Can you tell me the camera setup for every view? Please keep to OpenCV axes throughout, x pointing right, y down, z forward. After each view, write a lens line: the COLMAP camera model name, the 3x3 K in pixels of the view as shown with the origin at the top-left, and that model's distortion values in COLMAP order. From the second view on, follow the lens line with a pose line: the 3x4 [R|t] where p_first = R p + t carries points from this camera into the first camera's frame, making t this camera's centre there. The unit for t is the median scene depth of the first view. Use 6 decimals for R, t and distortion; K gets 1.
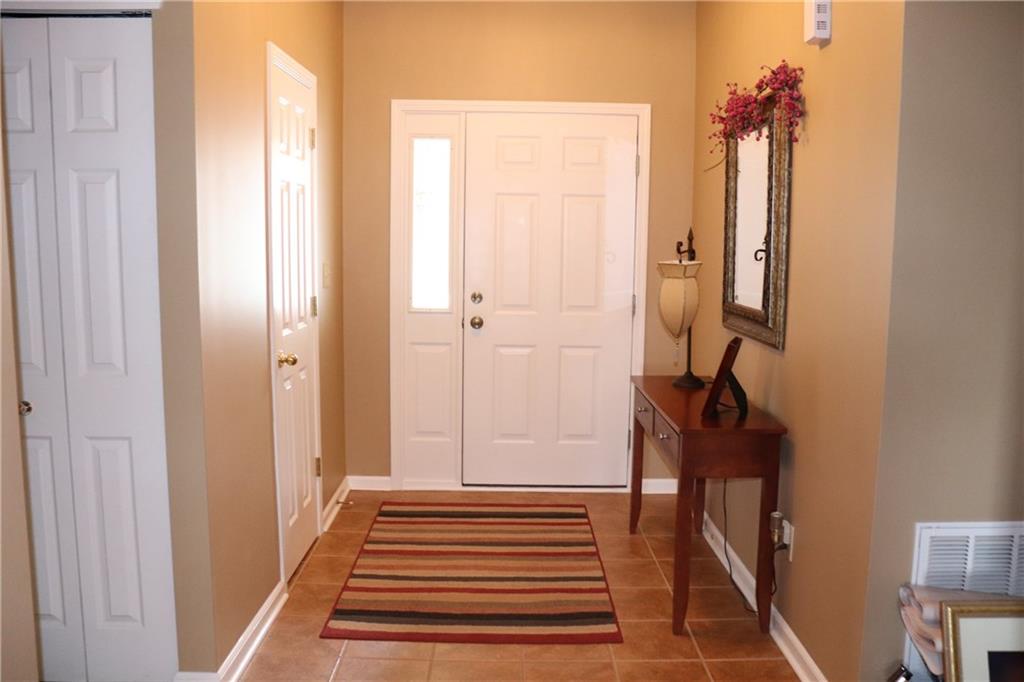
lens RADIAL K [[853.7, 0, 508.0], [0, 853.7, 333.4], [0, 0, 1]] dist [-0.168577, 0.153356]
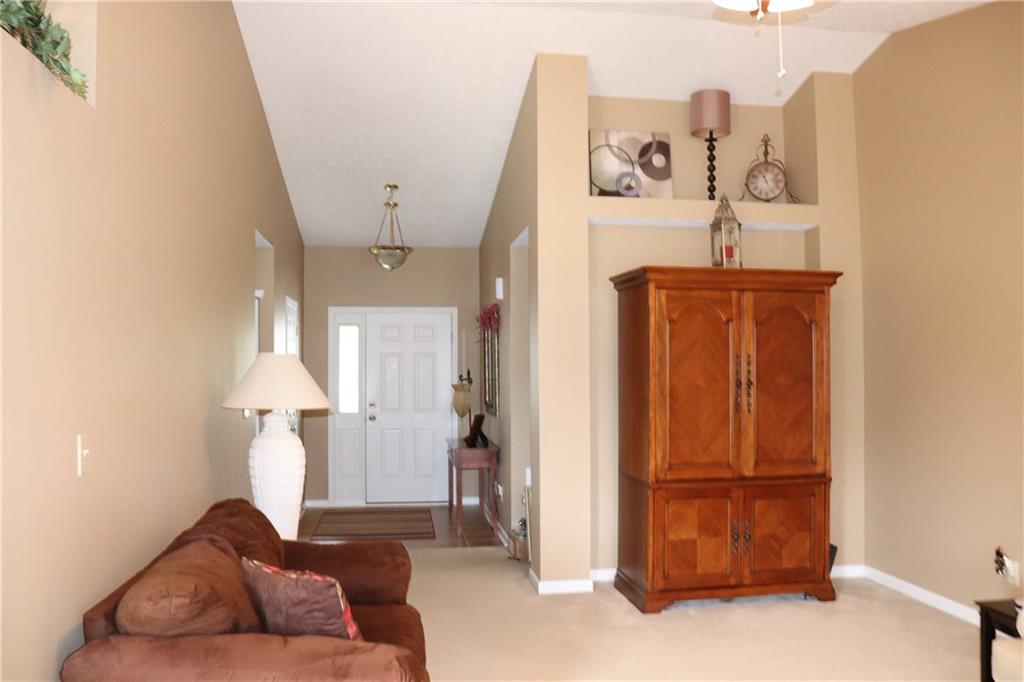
lens RADIAL K [[853.7, 0, 505.4], [0, 853.7, 341.5], [0, 0, 1]] dist [-0.168577, 0.153356]
pose [[0.992291, -0.013369, 0.123204, 0.036077], [0.031462, 0.988769, -0.146105, 0.137396], [-0.119867, 0.148855, 0.981567, -1.239000]]
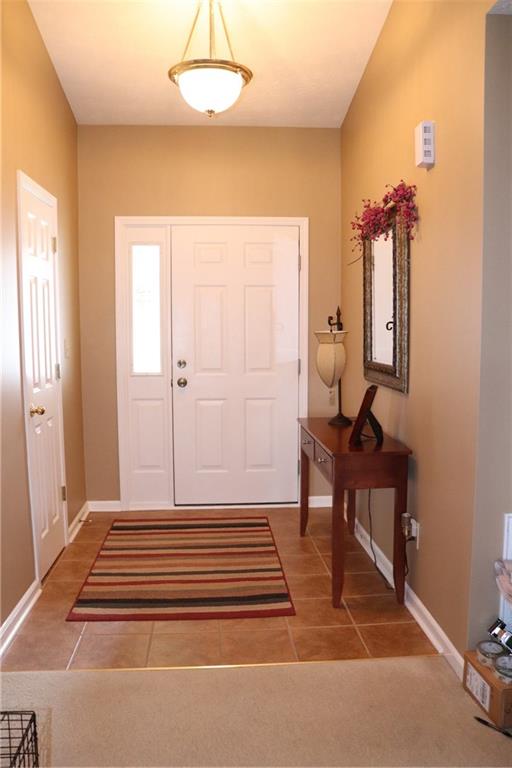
lens RADIAL K [[640.3, 0, 255.2], [0, 640.3, 386.3], [0, 0, 1]] dist [-0.168577, 0.153356]
pose [[0.997381, -0.023743, 0.068322, 0.010808], [0.024914, 0.999556, -0.016329, 0.015731], [-0.067904, 0.017989, 0.997530, -0.002885]]
